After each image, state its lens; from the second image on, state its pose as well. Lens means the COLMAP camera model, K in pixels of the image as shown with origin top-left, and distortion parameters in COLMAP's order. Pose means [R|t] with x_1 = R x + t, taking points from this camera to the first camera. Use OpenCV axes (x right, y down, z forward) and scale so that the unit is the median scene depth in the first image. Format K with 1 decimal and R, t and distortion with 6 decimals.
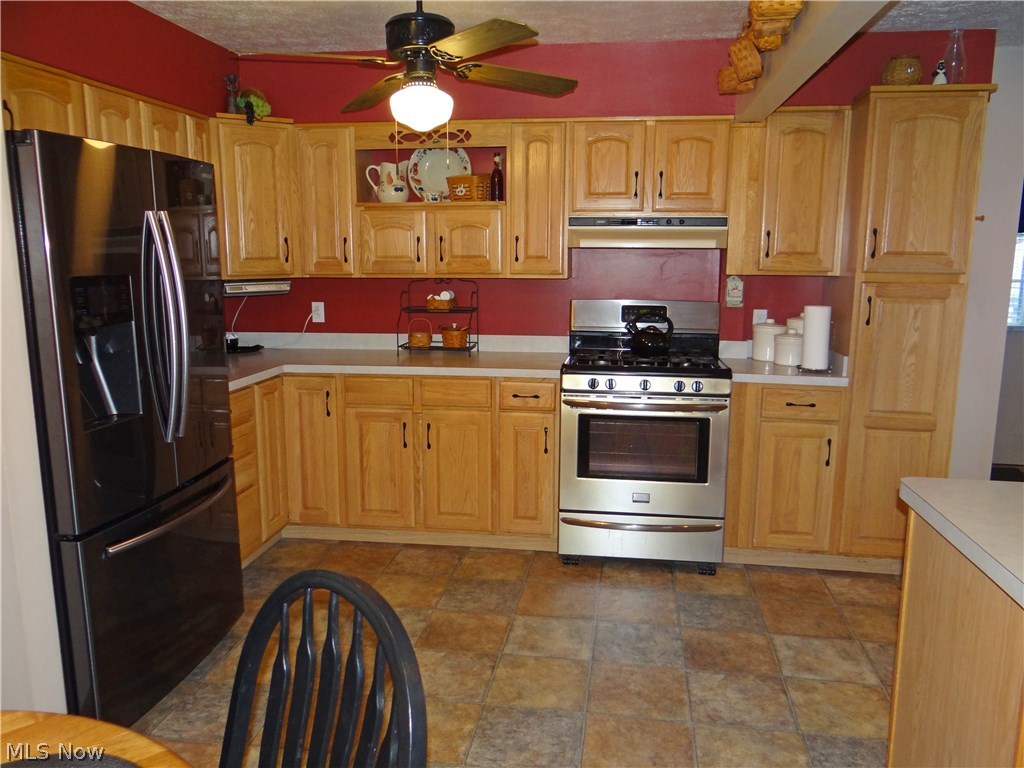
lens RADIAL K [[806.0, 0, 510.3], [0, 806.0, 389.9], [0, 0, 1]] dist [-0.009942, -0.001267]
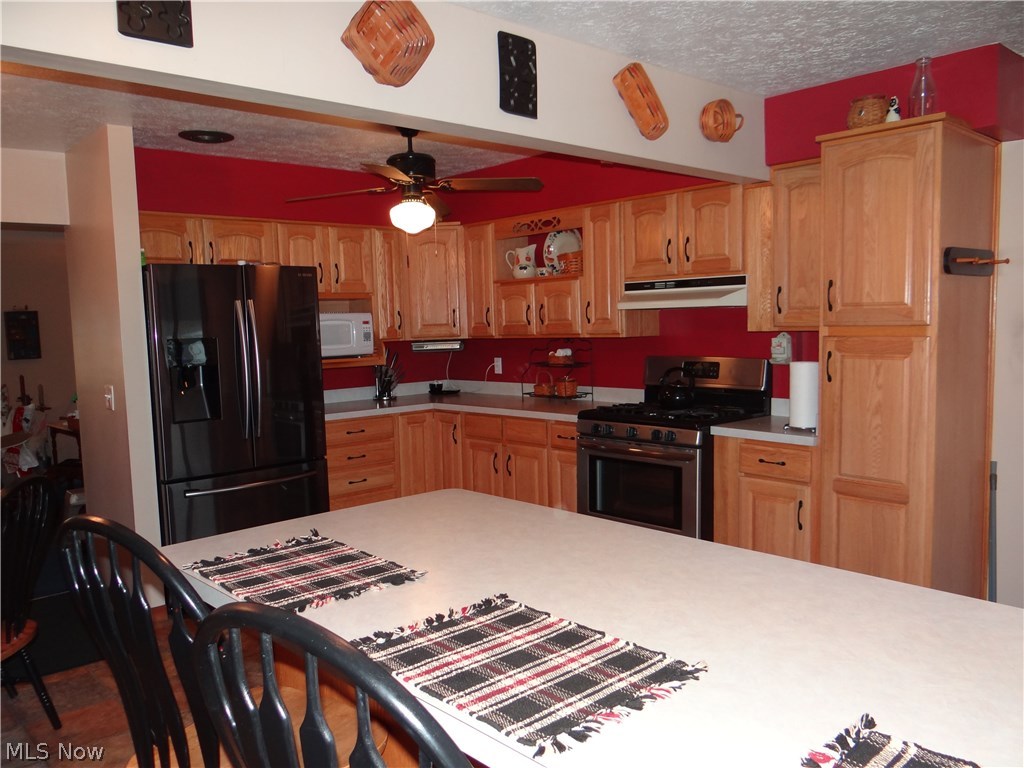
lens RADIAL K [[815.5, 0, 512.0], [0, 815.5, 384.0], [0, 0, 1]] dist [0.006880, -0.002015]
pose [[0.775333, 0.023750, -0.631106, 0.733522], [-0.077783, 0.995276, -0.058103, 0.006410], [0.626744, 0.094139, 0.773518, 0.027695]]
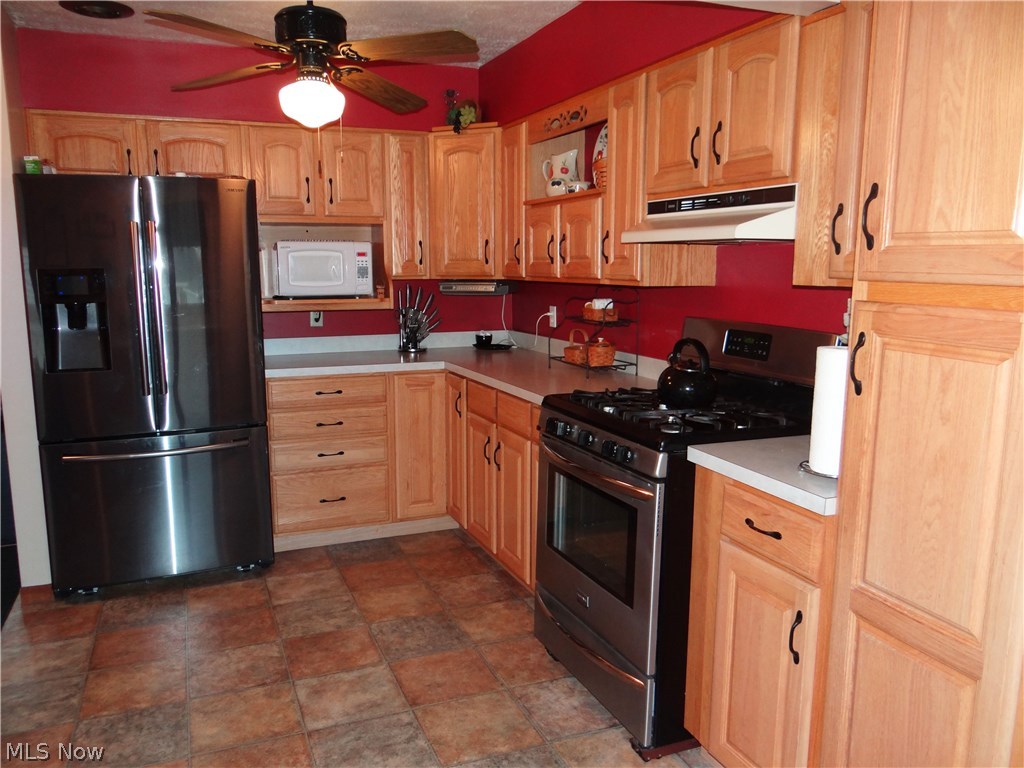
lens RADIAL K [[815.5, 0, 512.0], [0, 815.5, 384.0], [0, 0, 1]] dist [0.006880, -0.002015]
pose [[0.512034, 0.124460, -0.849900, 0.715992], [-0.146266, 0.987630, 0.056509, -0.080835], [0.846420, 0.095377, 0.523904, 0.564975]]
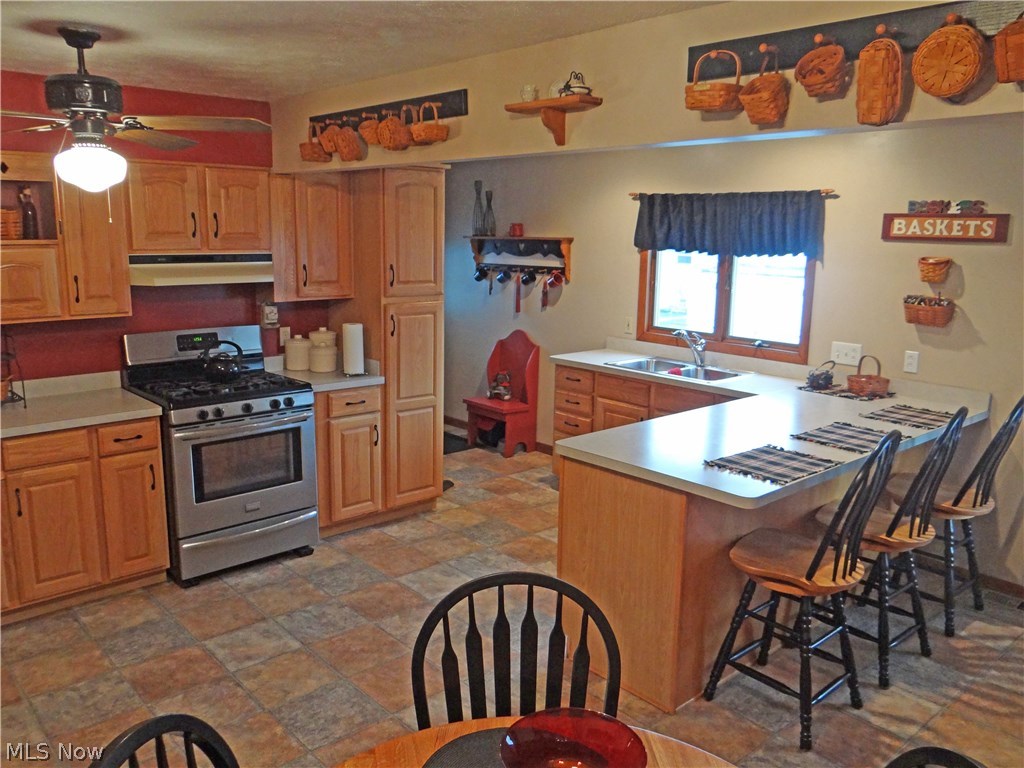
lens RADIAL K [[815.5, 0, 512.0], [0, 815.5, 384.0], [0, 0, 1]] dist [0.006880, -0.002015]
pose [[0.631162, -0.145778, 0.761829, -0.462398], [0.117708, 0.988806, 0.091692, -0.099990], [-0.766668, 0.031801, 0.641256, -0.022256]]
